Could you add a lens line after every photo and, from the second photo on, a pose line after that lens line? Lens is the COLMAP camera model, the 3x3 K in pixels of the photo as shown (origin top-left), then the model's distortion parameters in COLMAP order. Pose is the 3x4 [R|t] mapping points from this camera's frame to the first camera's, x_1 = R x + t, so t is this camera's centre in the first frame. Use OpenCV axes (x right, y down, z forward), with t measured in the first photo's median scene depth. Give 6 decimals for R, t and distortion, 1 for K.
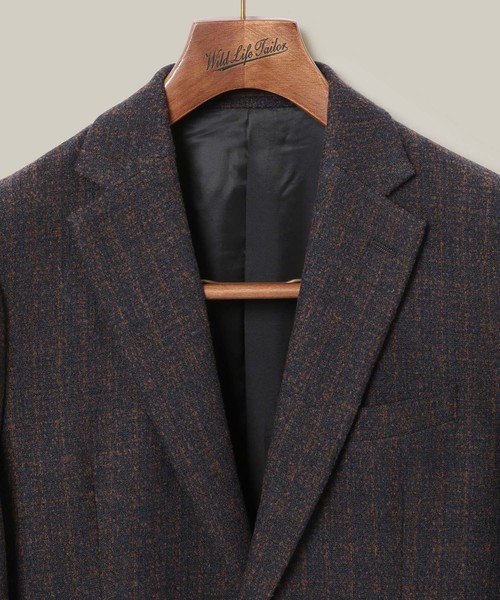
lens RADIAL K [[1934.0, 0, 247.1], [0, 1934.0, 298.9], [0, 0, 1]] dist [0.081570, 0.000000]
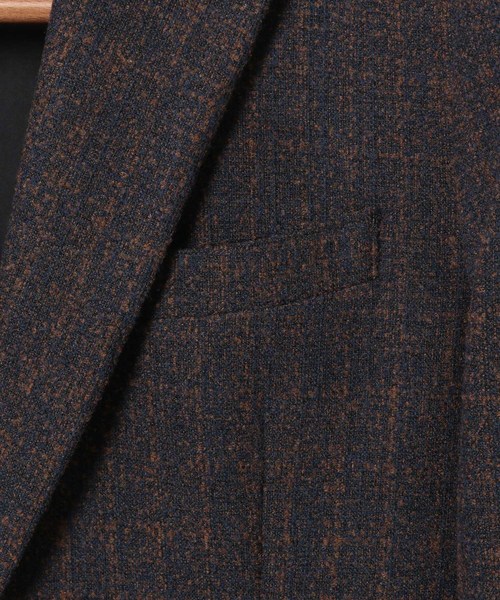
lens RADIAL K [[1934.0, 0, 252.9], [0, 1934.0, 303.7], [0, 0, 1]] dist [0.081570, 0.000000]
pose [[0.994699, 0.029930, -0.098379, 0.126214], [-0.024007, 0.997859, 0.060842, 0.039715], [0.099989, -0.058158, 0.993287, 0.517400]]
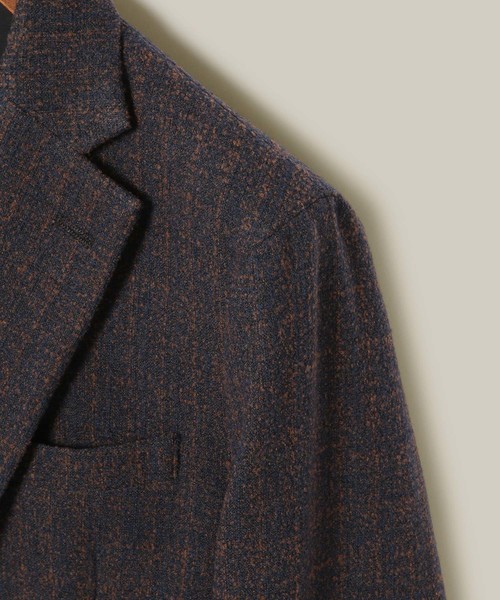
lens RADIAL K [[1934.0, 0, 248.9], [0, 1934.0, 297.4], [0, 0, 1]] dist [0.081570, 0.000000]
pose [[0.954056, 0.172148, -0.245240, 0.290353], [-0.085883, 0.941250, 0.326607, -0.223867], [0.287057, -0.290540, 0.912790, 0.408386]]
